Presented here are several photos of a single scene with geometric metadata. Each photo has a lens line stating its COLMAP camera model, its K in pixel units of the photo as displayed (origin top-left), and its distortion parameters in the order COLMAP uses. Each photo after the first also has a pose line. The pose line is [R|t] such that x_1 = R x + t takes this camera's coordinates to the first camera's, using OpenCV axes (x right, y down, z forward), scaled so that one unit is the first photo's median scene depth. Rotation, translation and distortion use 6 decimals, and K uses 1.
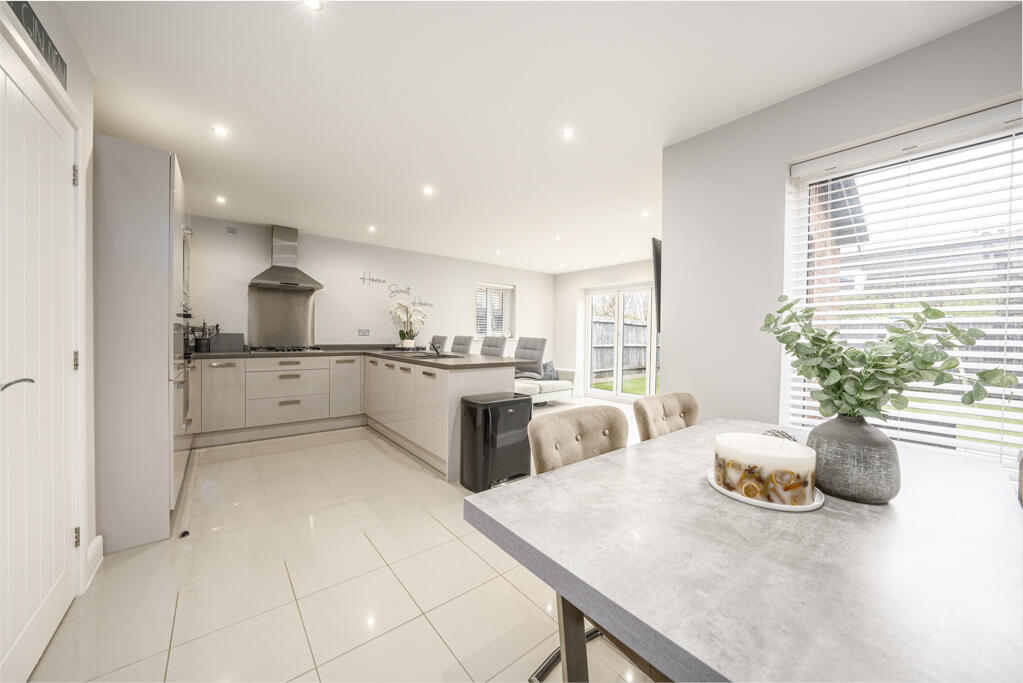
lens RADIAL K [[372.1, 0, 511.5], [0, 372.1, 341.5], [0, 0, 1]] dist [-0.000409, -0.000028]
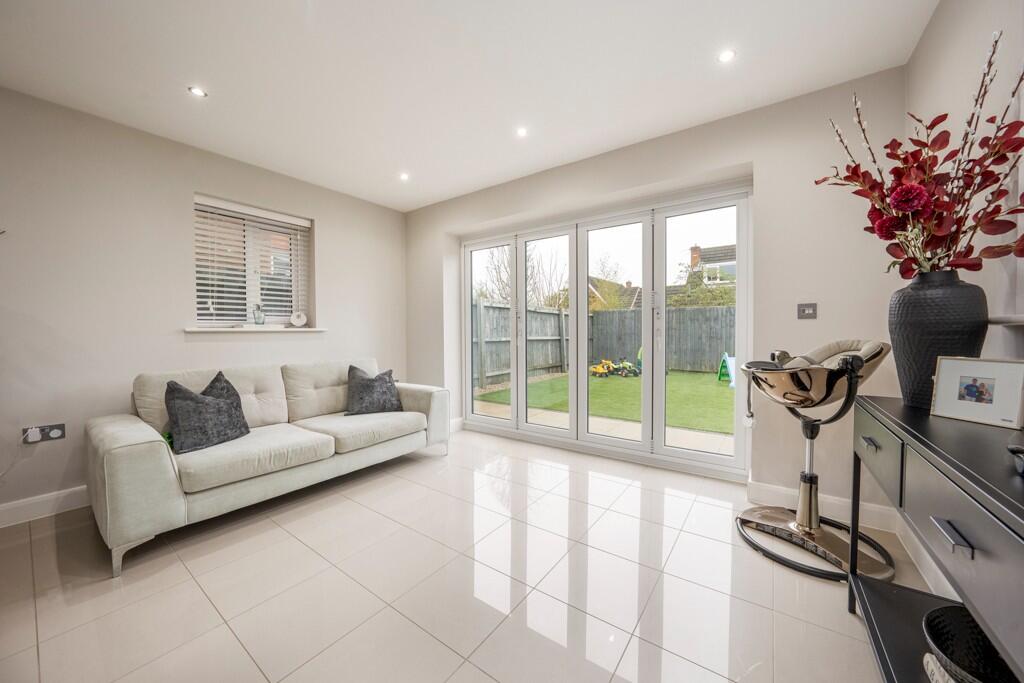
lens RADIAL K [[364.5, 0, 525.3], [0, 364.5, 341.9], [0, 0, 1]] dist [-0.000361, -0.000021]
pose [[0.957338, -0.027810, 0.287628, 0.177439], [0.025006, 0.999597, 0.013419, 0.014972], [-0.287885, -0.005654, 0.957648, 0.600958]]
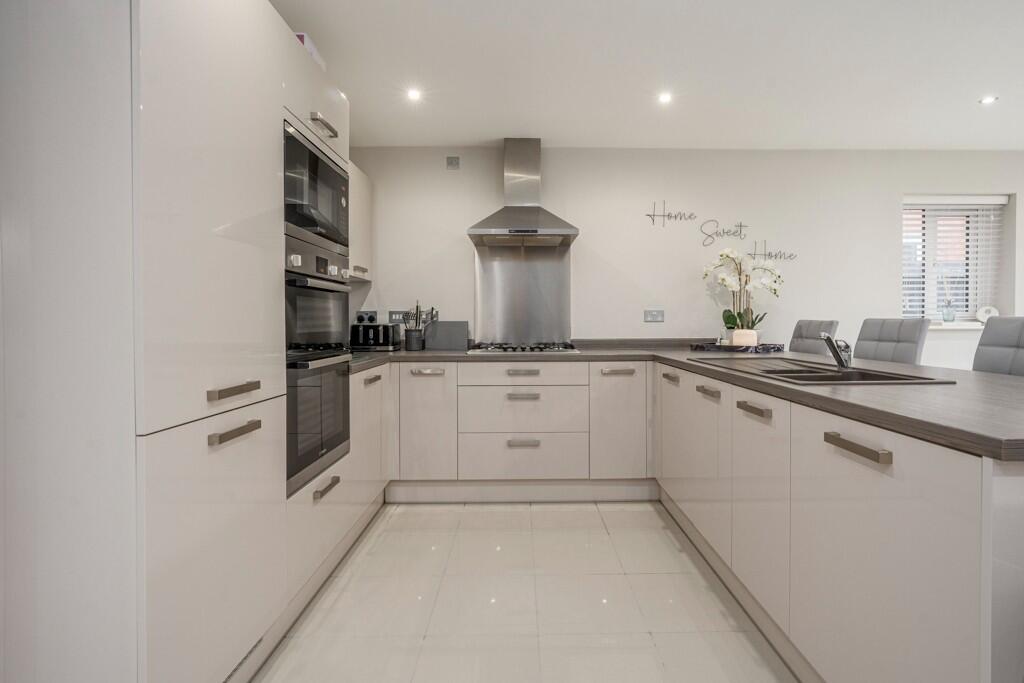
lens RADIAL K [[484.2, 0, 513.9], [0, 484.2, 327.3], [0, 0, 1]] dist [-0.027275, 0.000776]
pose [[0.777211, -0.011631, -0.629133, -0.121509], [0.002846, 0.999884, -0.014970, 0.000872], [0.629234, 0.009844, 0.777154, 0.345770]]
